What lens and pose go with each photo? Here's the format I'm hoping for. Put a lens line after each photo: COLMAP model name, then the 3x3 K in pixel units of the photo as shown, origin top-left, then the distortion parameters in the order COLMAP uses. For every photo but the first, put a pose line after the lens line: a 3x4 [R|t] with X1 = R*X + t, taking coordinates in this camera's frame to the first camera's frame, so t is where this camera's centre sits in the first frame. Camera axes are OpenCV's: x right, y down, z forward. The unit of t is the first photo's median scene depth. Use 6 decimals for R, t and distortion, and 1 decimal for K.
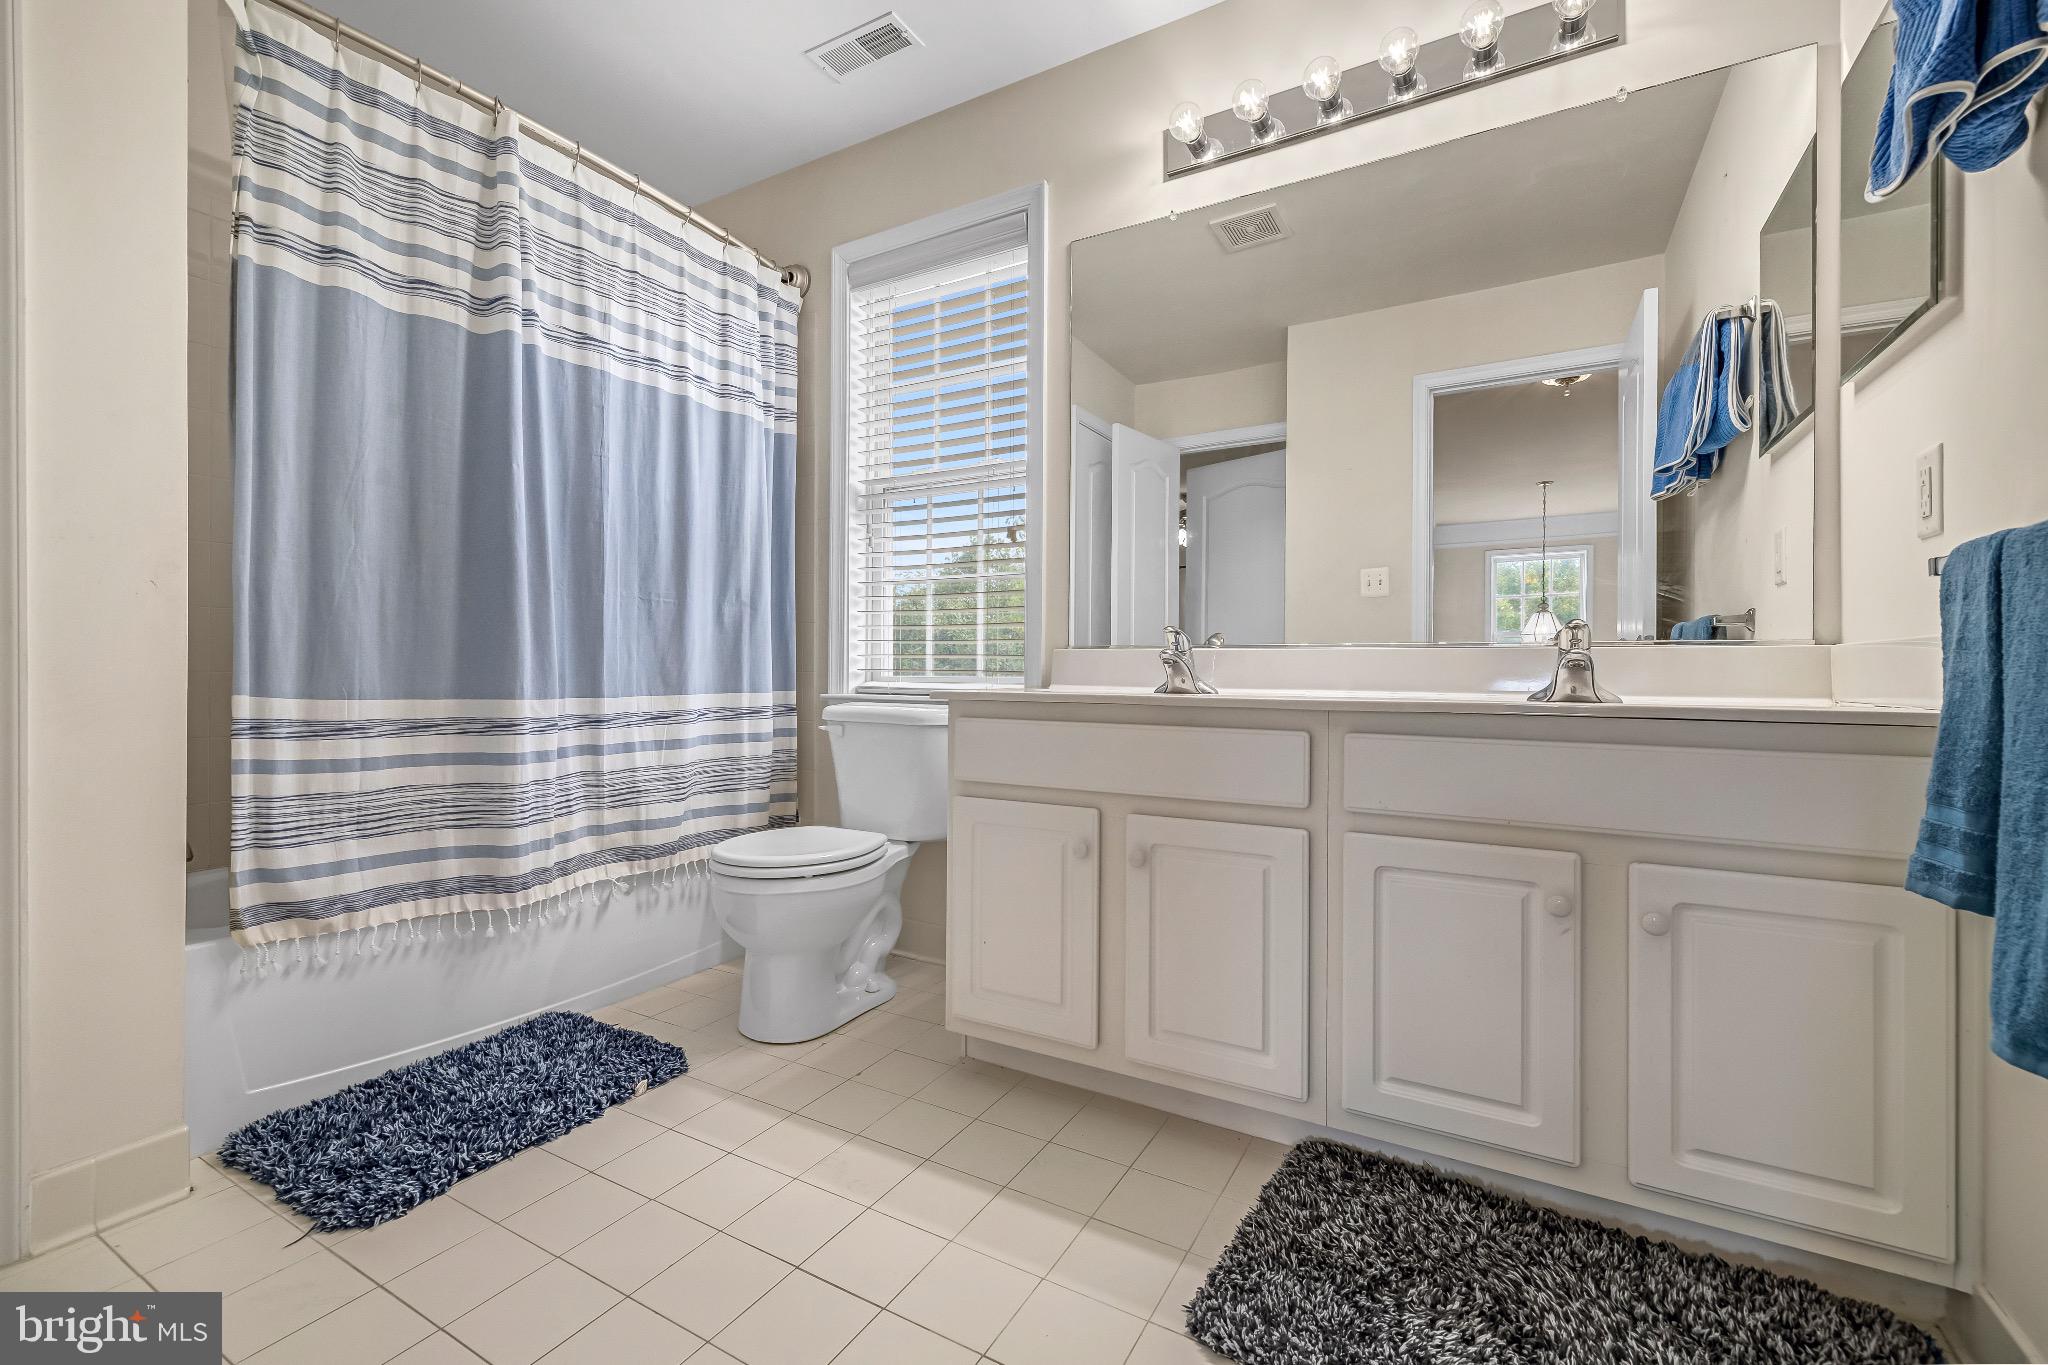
lens RADIAL K [[861.5, 0, 1023.5], [0, 861.5, 673.2], [0, 0, 1]] dist [0.003963, 0.000104]
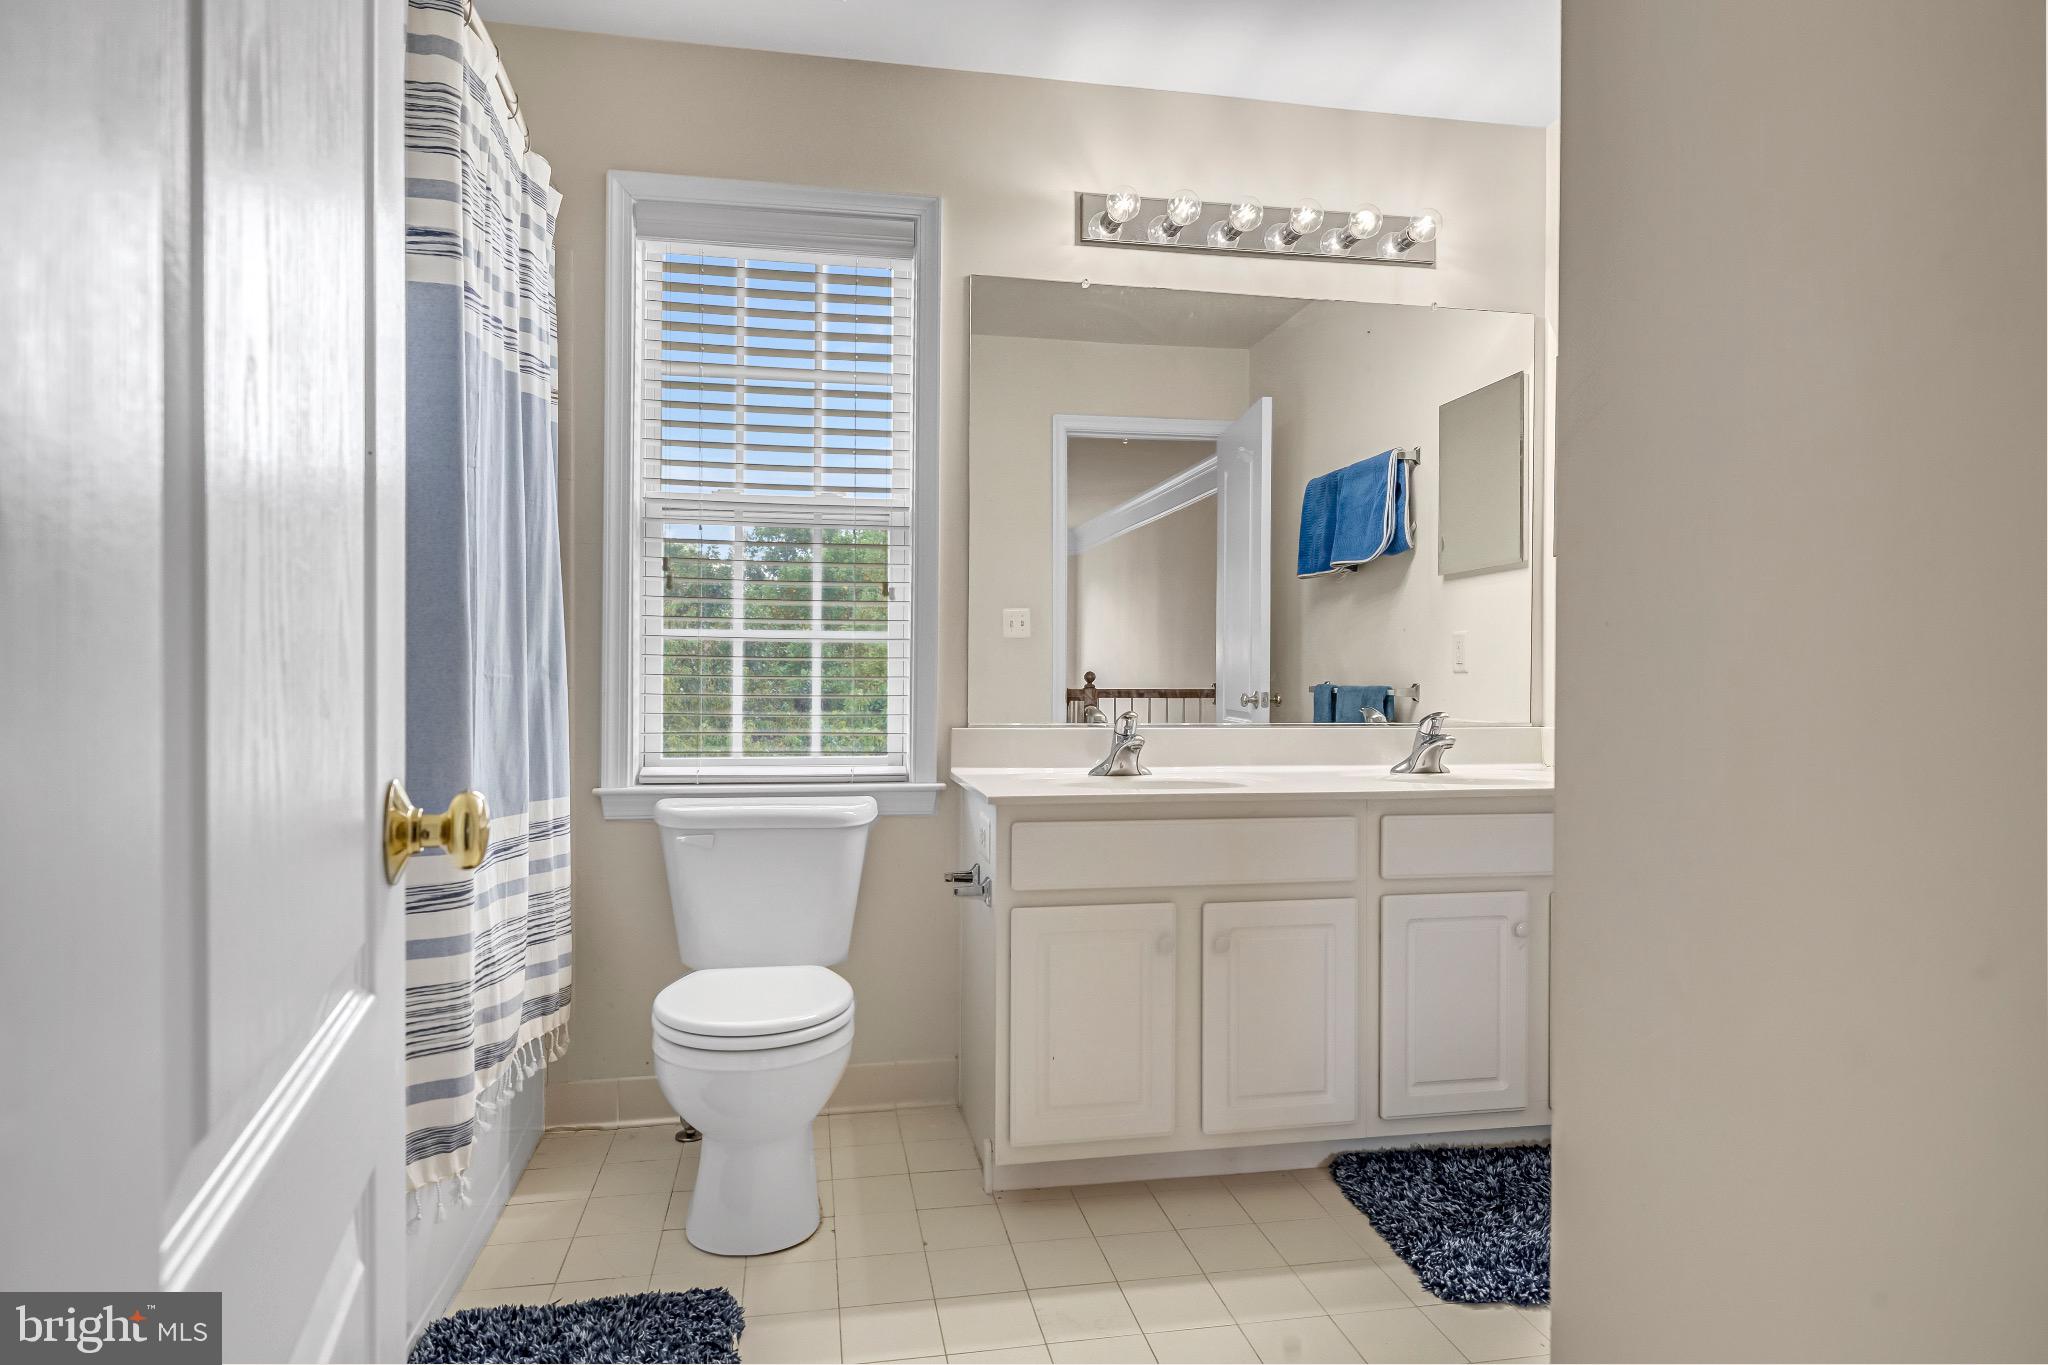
lens RADIAL K [[1134.9, 0, 1018.3], [0, 1134.9, 690.7], [0, 0, 1]] dist [0.006141, 0.000743]
pose [[0.766004, -0.012029, 0.642723, -0.838417], [0.000833, 0.999843, 0.017721, -0.109617], [-0.642835, -0.013039, 0.765894, 0.070774]]
